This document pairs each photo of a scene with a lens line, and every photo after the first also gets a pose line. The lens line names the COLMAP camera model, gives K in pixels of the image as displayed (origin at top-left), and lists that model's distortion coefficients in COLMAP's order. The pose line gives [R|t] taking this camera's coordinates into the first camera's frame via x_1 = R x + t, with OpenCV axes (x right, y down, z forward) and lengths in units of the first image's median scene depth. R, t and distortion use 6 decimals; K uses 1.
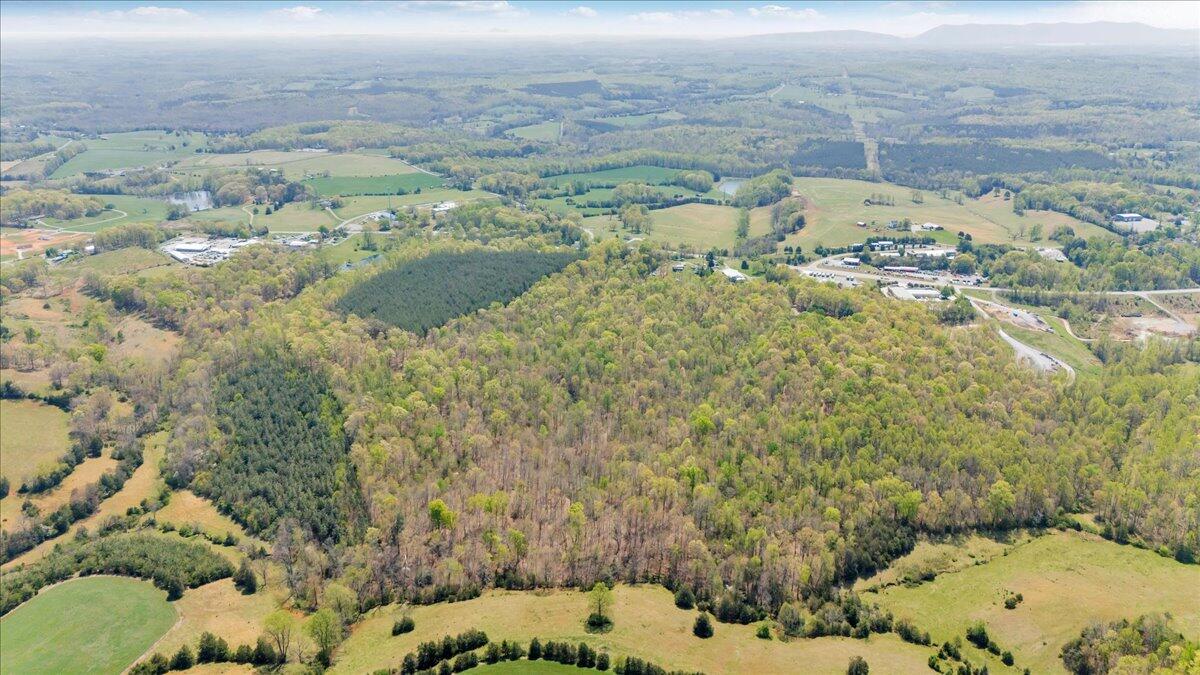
lens RADIAL K [[884.7, 0, 600.6], [0, 884.7, 340.2], [0, 0, 1]] dist [0.066015, -0.064740]
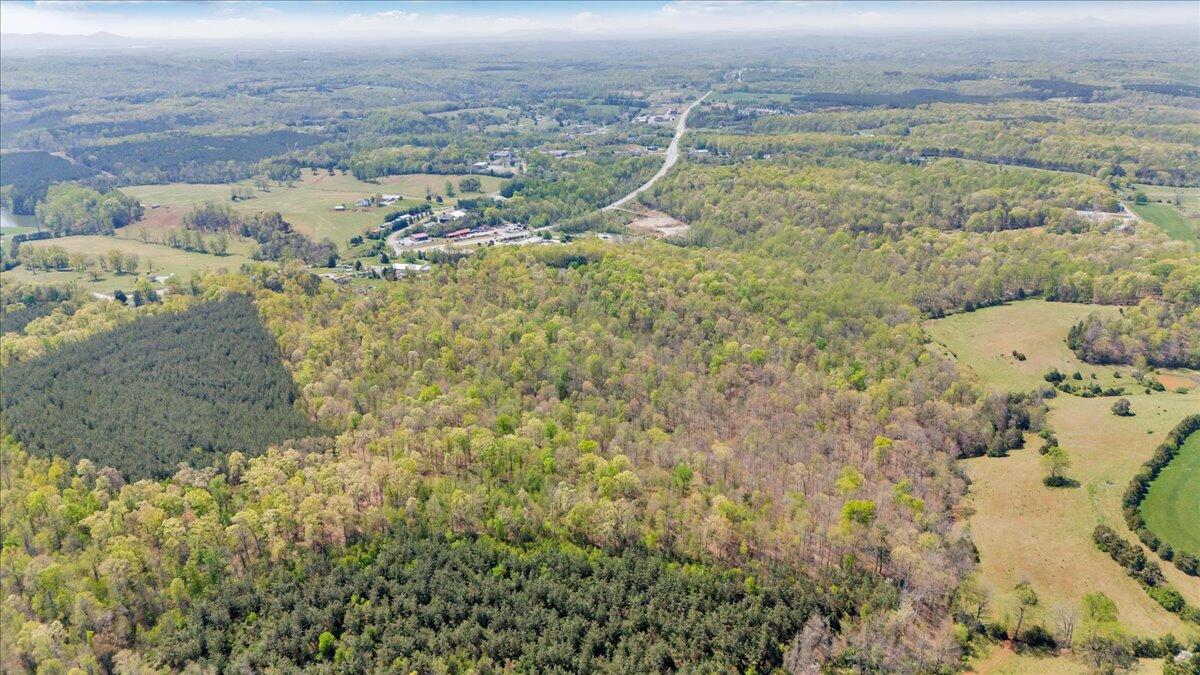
lens RADIAL K [[884.7, 0, 604.9], [0, 884.7, 339.9], [0, 0, 1]] dist [0.066015, -0.064740]
pose [[0.426092, -0.305690, 0.851469, -0.435441], [0.312646, 0.932949, 0.178488, -0.084539], [-0.848940, 0.190156, 0.493095, 0.343835]]
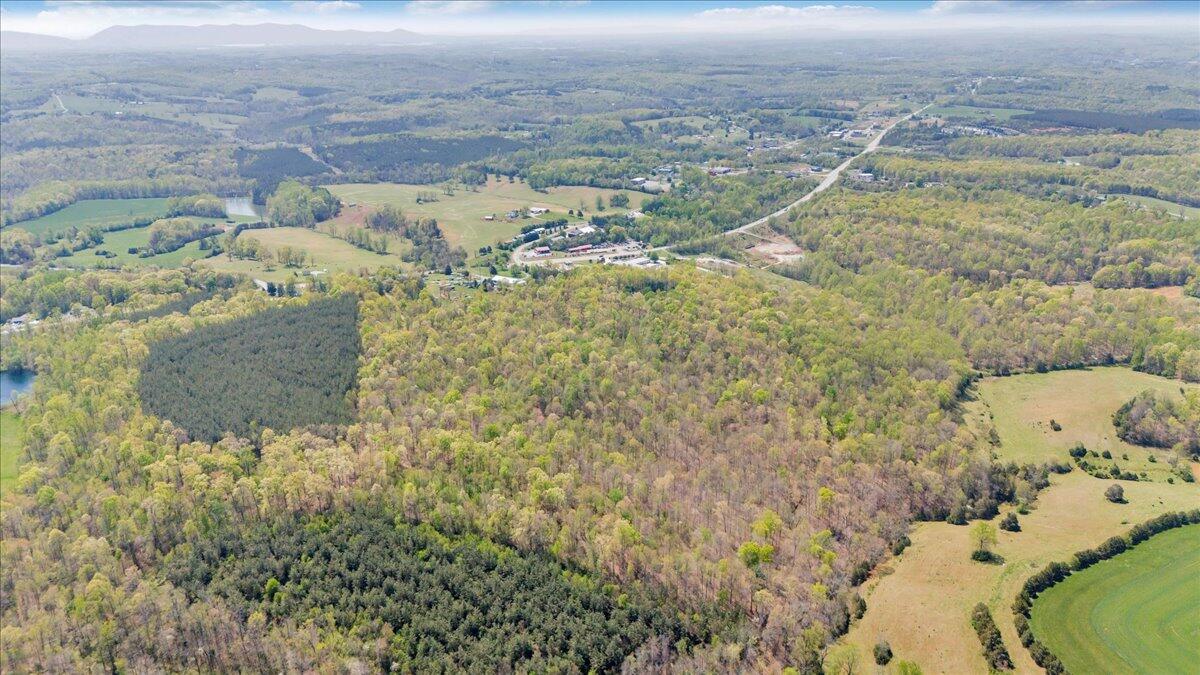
lens RADIAL K [[884.7, 0, 603.4], [0, 884.7, 342.8], [0, 0, 1]] dist [0.066015, -0.064740]
pose [[0.659823, -0.257980, 0.705747, -0.401471], [0.257146, 0.960032, 0.110518, -0.072544], [-0.706051, 0.108558, 0.699790, 0.200355]]
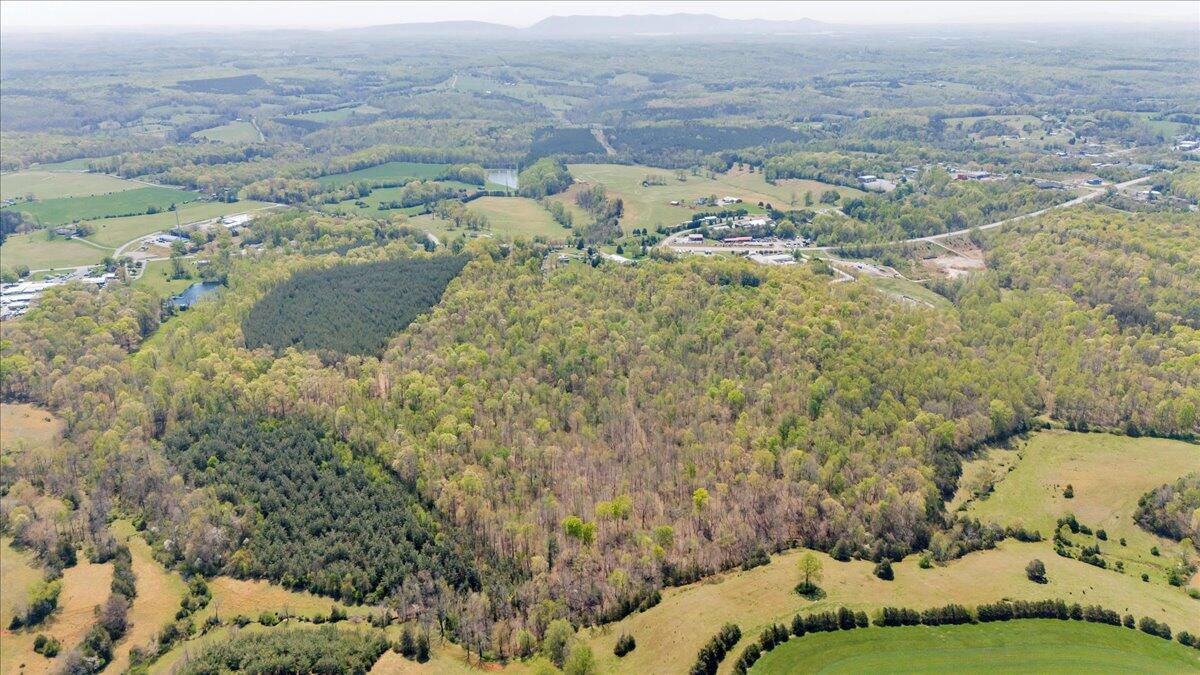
lens RADIAL K [[884.7, 0, 600.9], [0, 884.7, 341.2], [0, 0, 1]] dist [0.066015, -0.064740]
pose [[0.915870, -0.142011, 0.375520, -0.222460], [0.138085, 0.989710, 0.037499, -0.017662], [-0.376981, 0.017509, 0.926055, 0.044197]]
